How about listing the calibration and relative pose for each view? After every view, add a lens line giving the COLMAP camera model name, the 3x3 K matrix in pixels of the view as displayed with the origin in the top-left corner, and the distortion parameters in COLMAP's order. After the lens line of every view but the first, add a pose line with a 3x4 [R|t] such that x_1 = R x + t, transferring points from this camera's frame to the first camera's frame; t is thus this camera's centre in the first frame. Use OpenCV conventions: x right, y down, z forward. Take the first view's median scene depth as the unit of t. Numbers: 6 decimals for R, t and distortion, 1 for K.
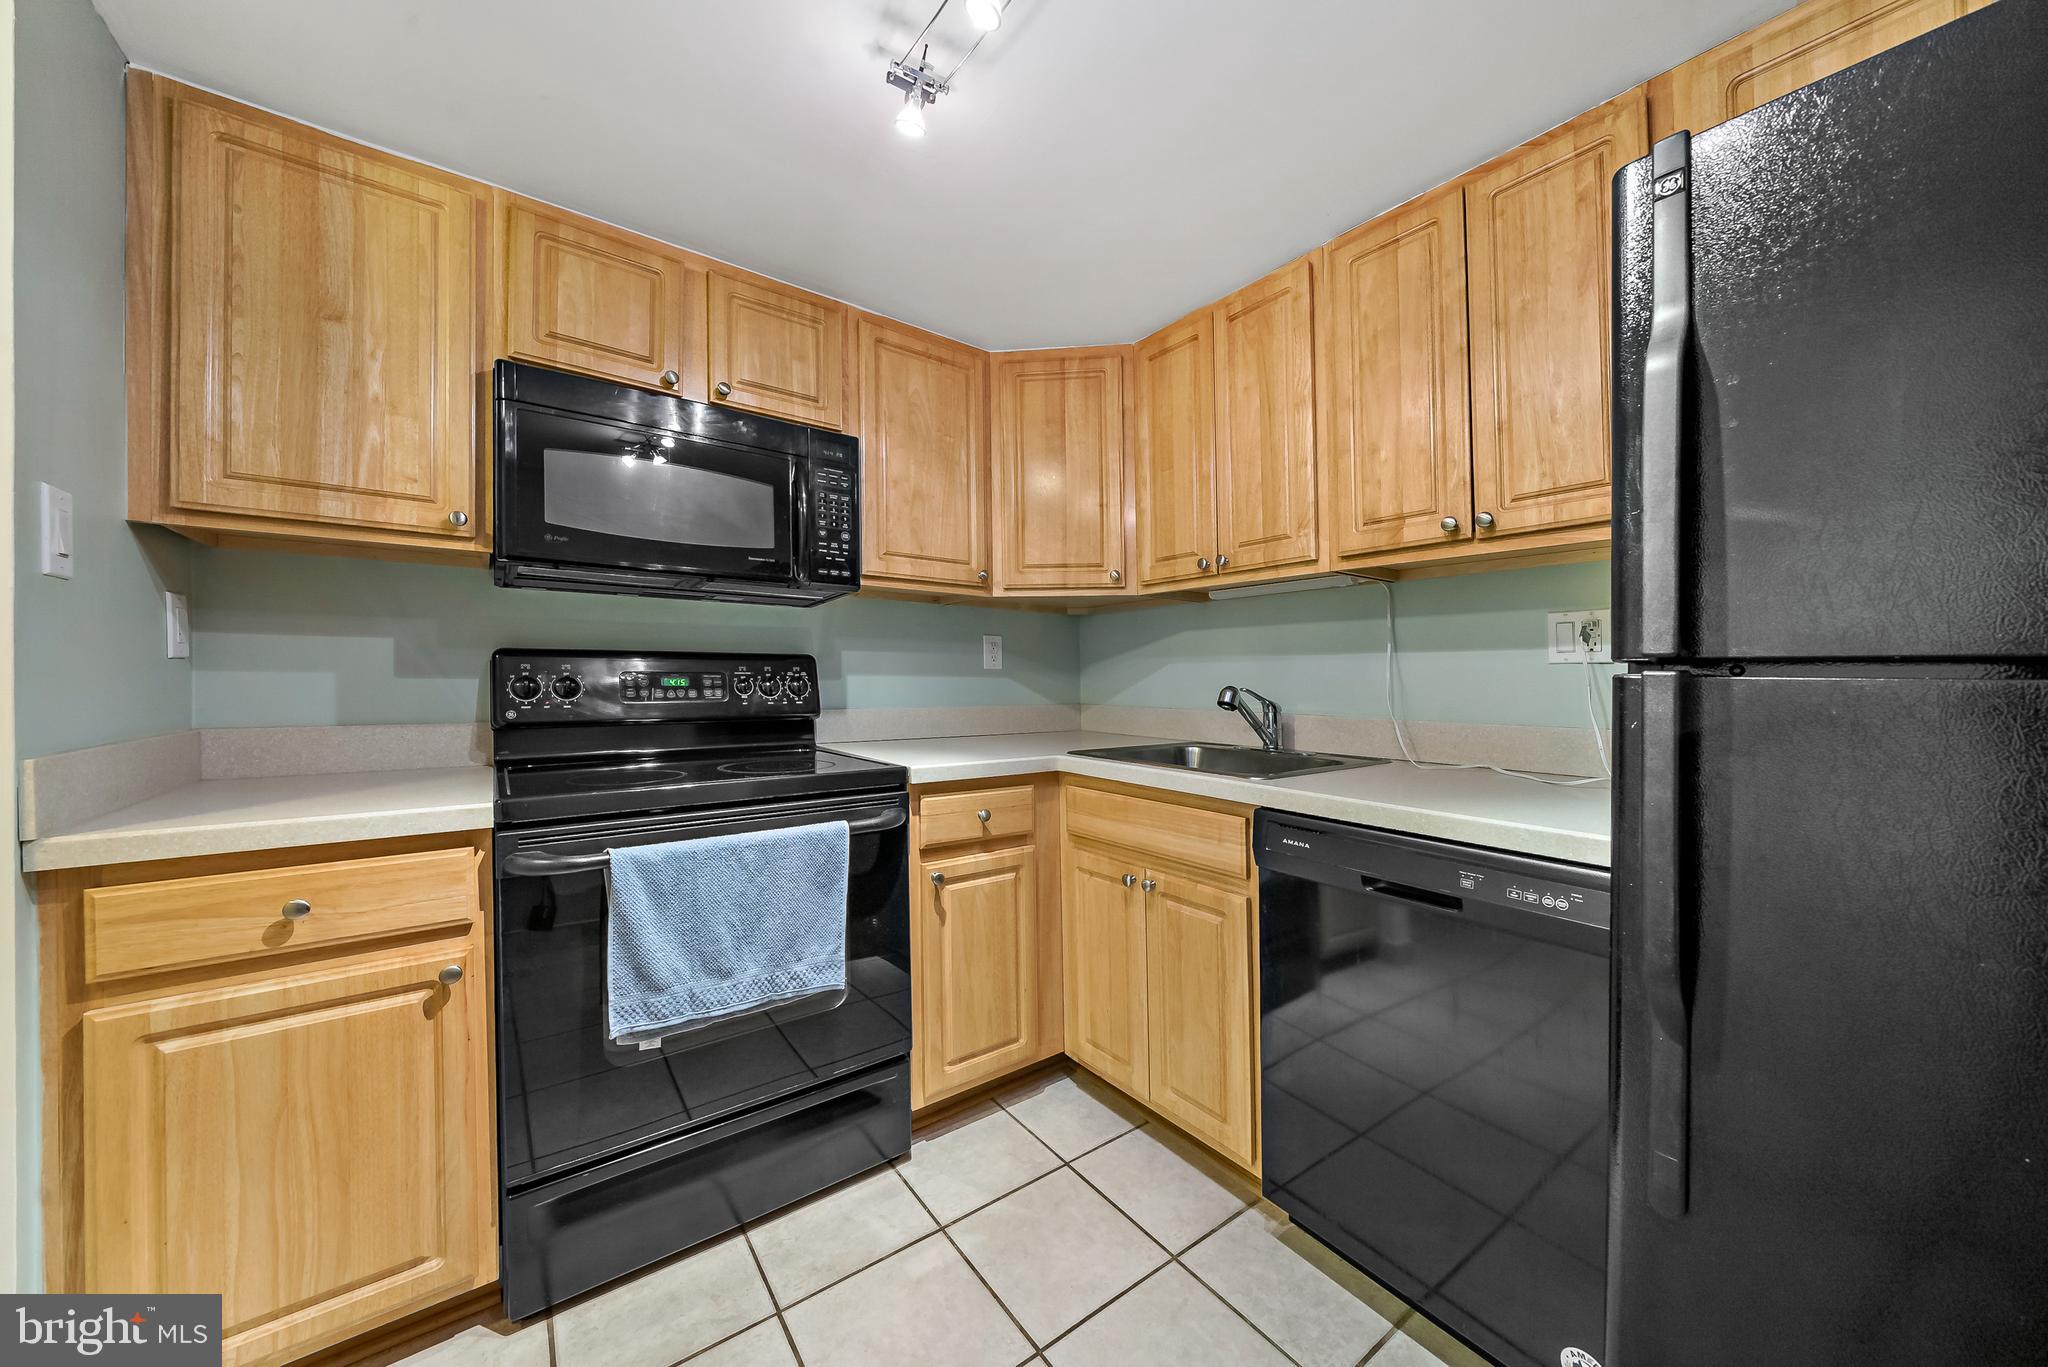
lens RADIAL K [[718.6, 0, 1028.5], [0, 718.6, 666.5], [0, 0, 1]] dist [-0.005816, -0.000754]
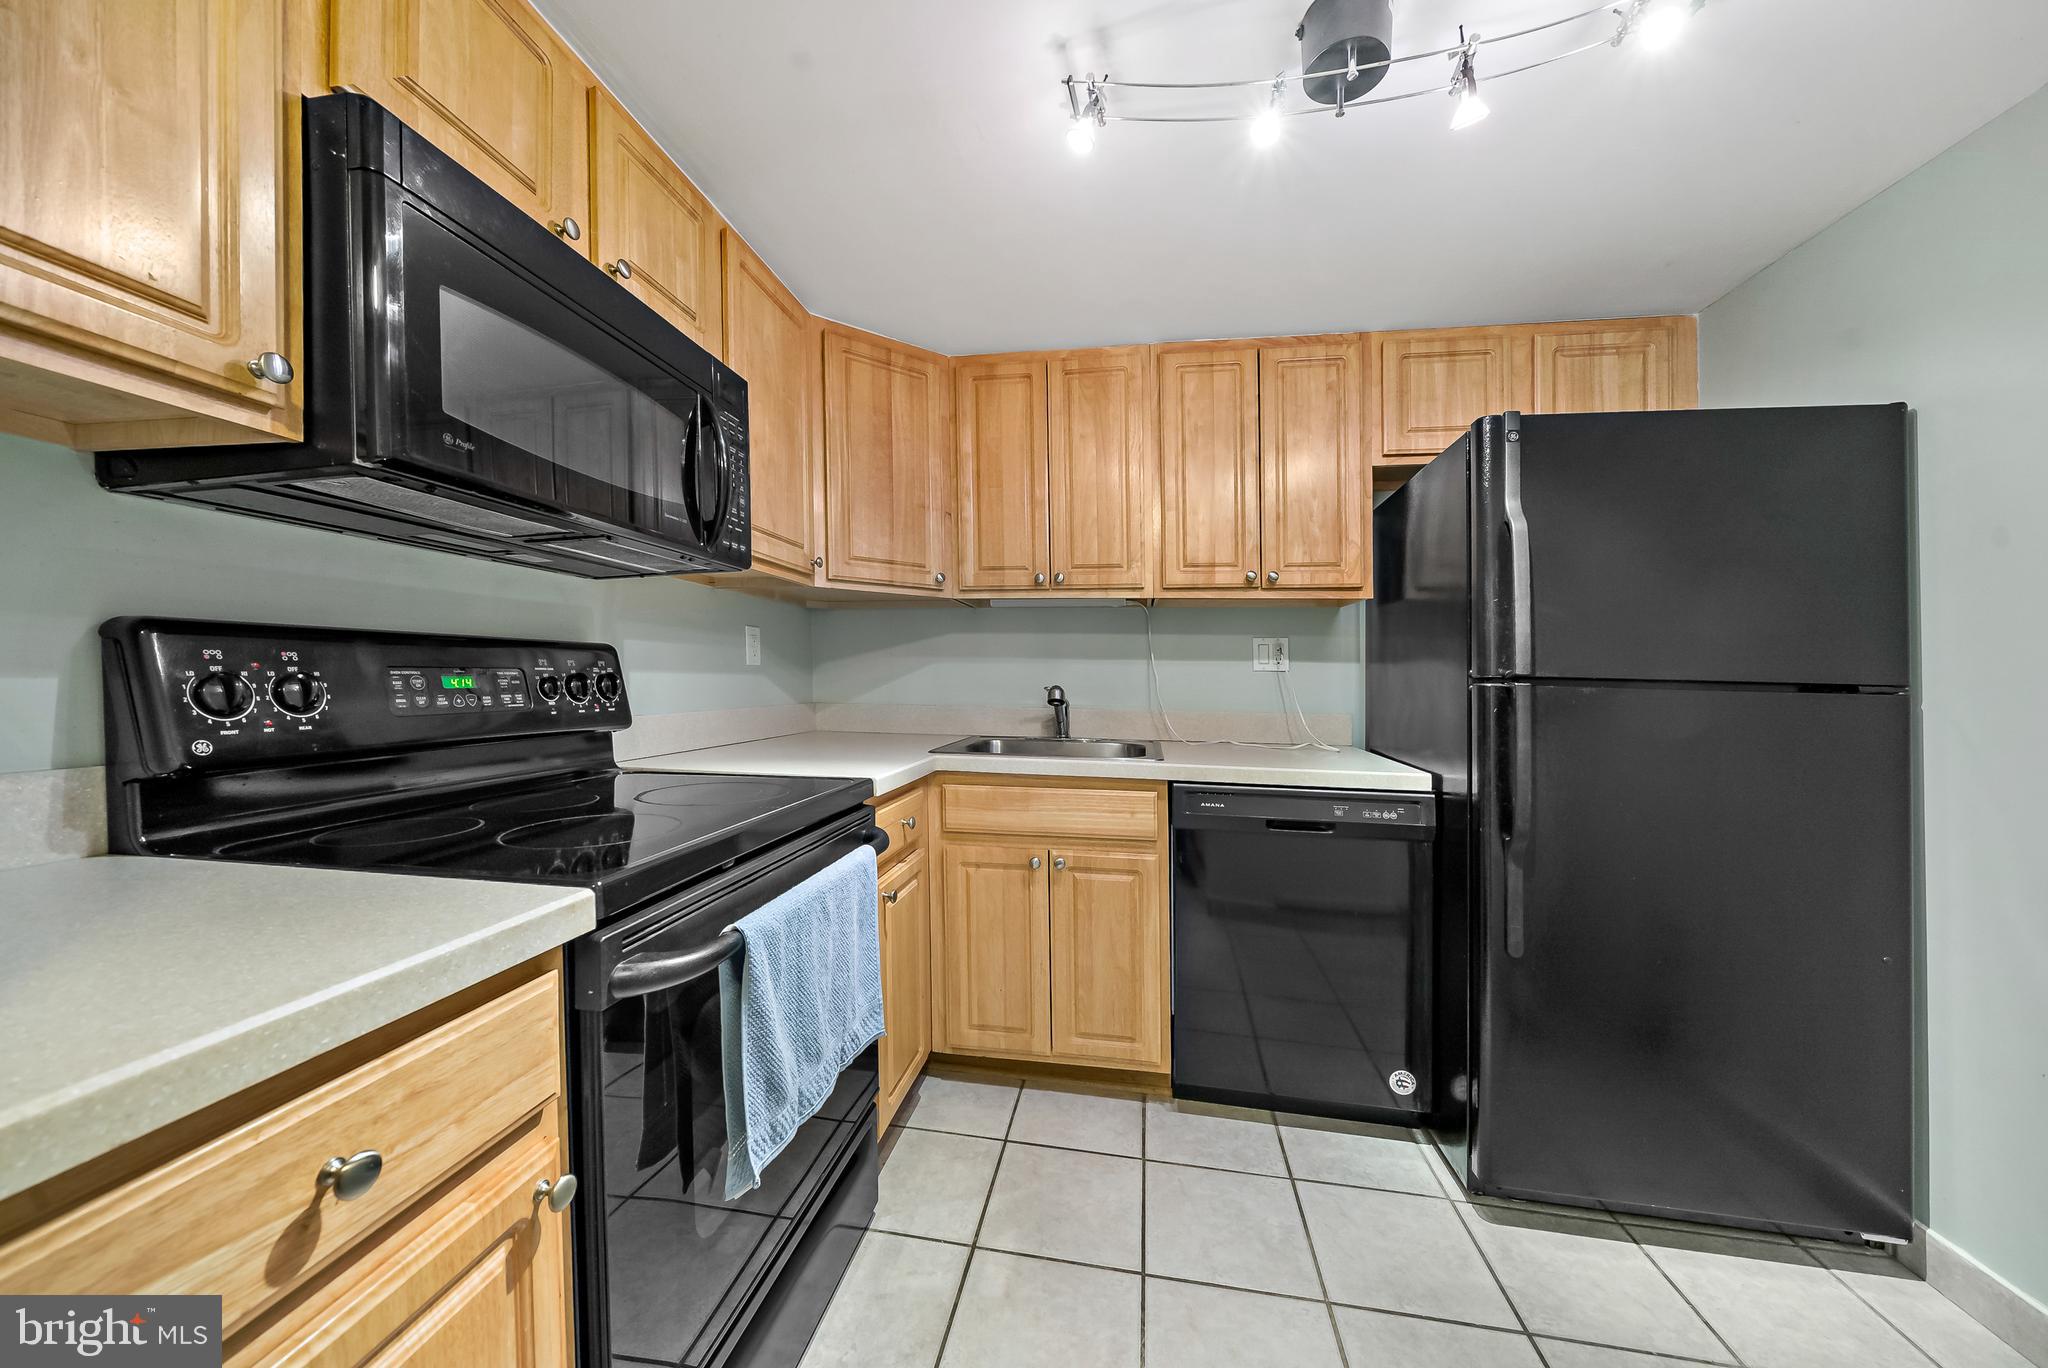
lens RADIAL K [[718.6, 0, 1014.8], [0, 718.6, 662.2], [0, 0, 1]] dist [-0.005816, -0.000754]
pose [[0.724768, 0.018785, 0.688737, -0.645025], [-0.021463, 0.999759, -0.004682, -0.004381], [-0.688658, -0.011389, 0.724997, 0.225092]]
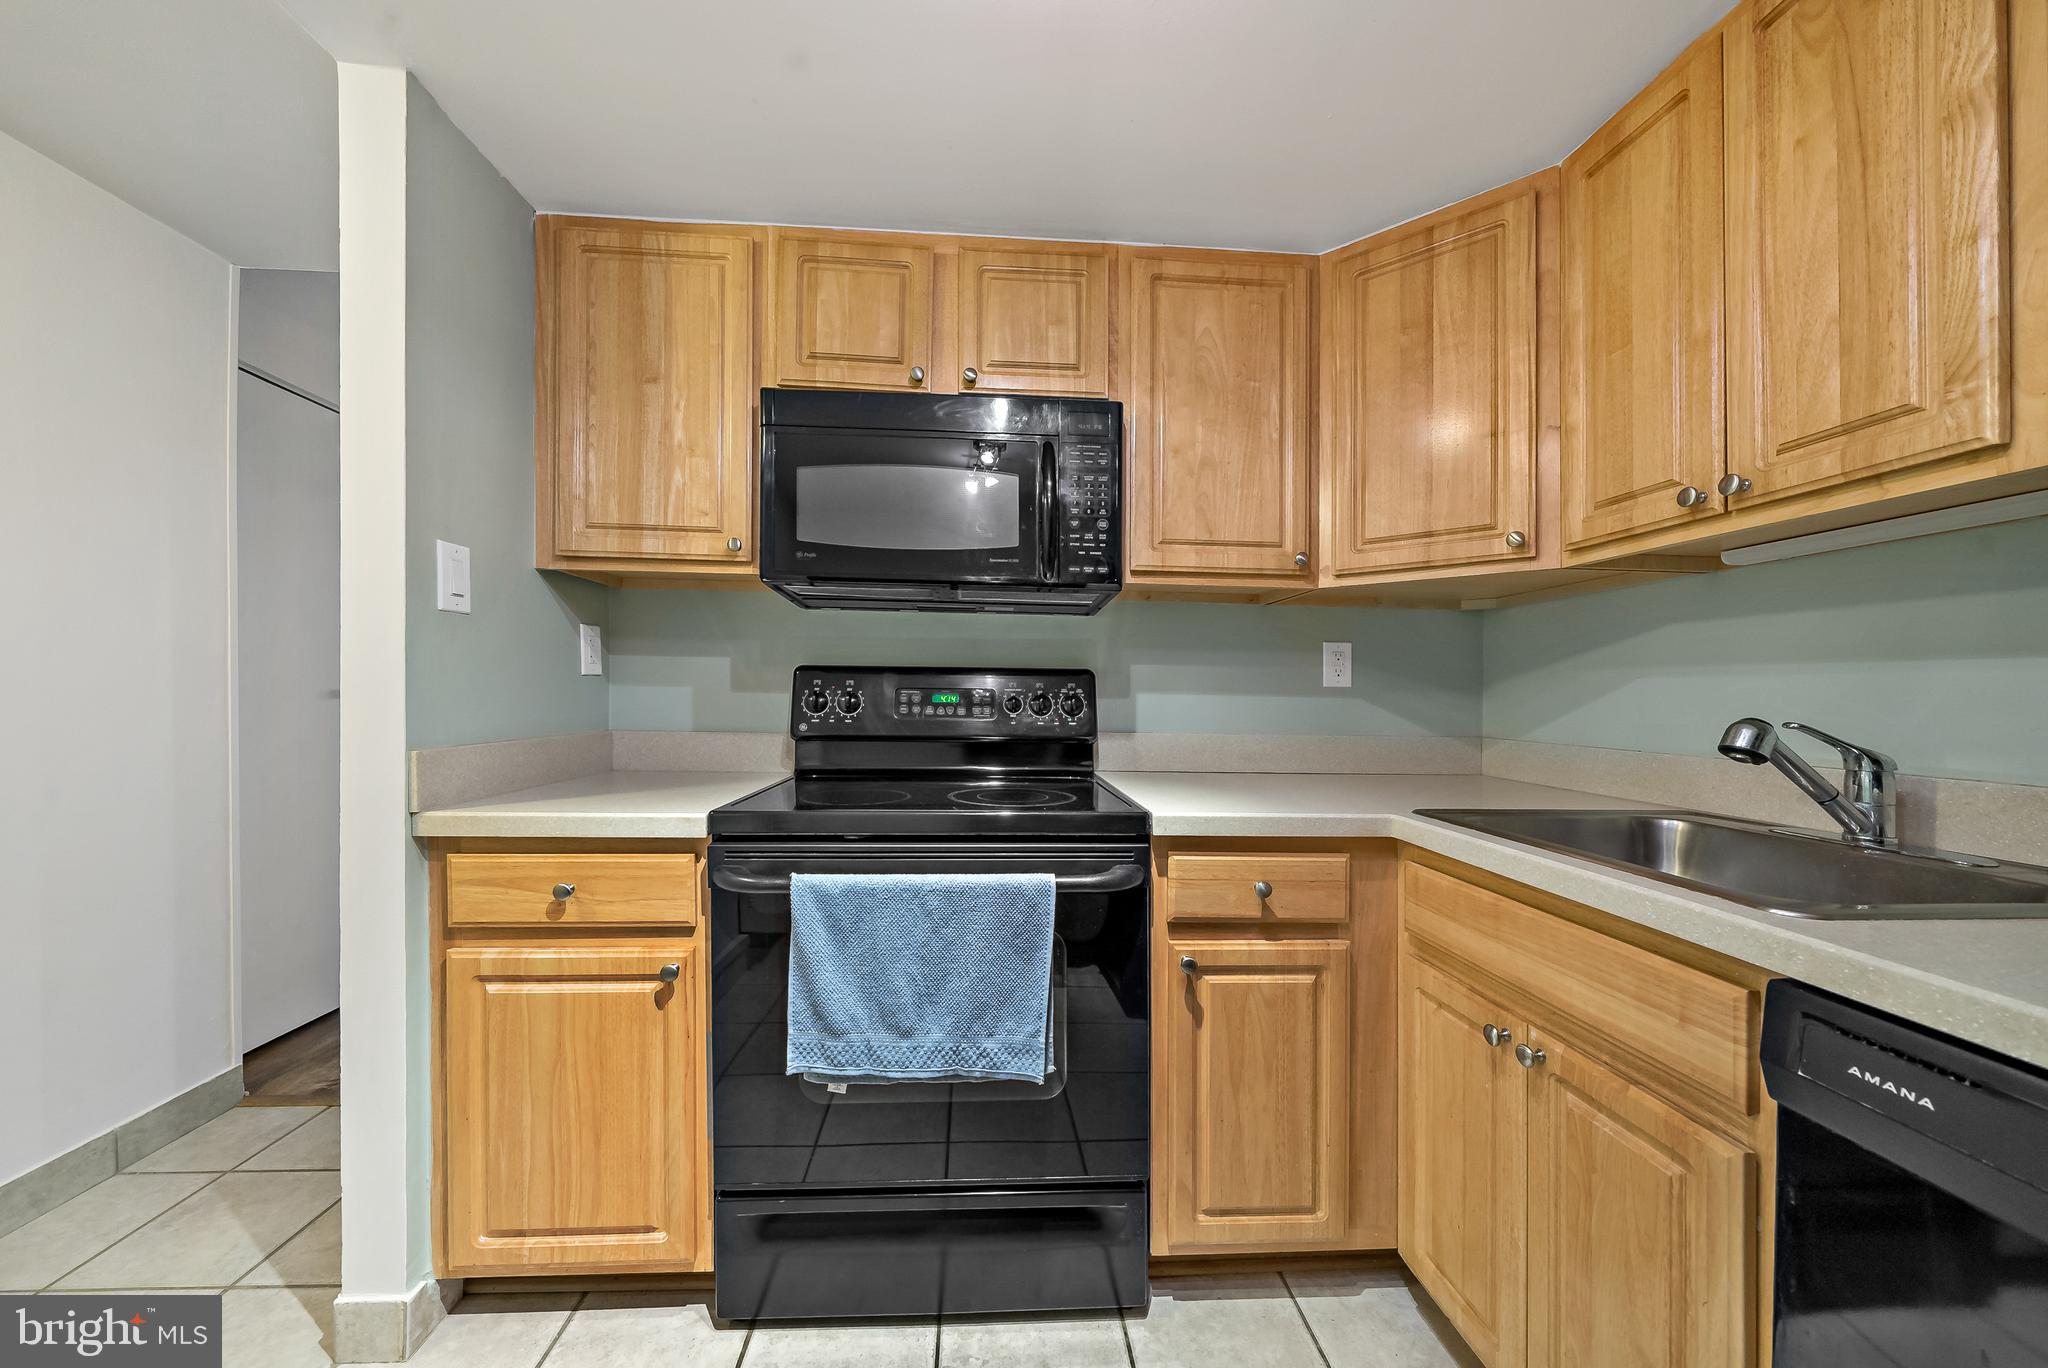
lens RADIAL K [[718.6, 0, 1010.7], [0, 718.6, 701.4], [0, 0, 1]] dist [-0.005816, -0.000754]
pose [[0.831514, 0.013717, -0.555334, 0.130115], [-0.001835, 0.999757, 0.021946, 0.004752], [0.555501, -0.017229, 0.831338, 0.277591]]
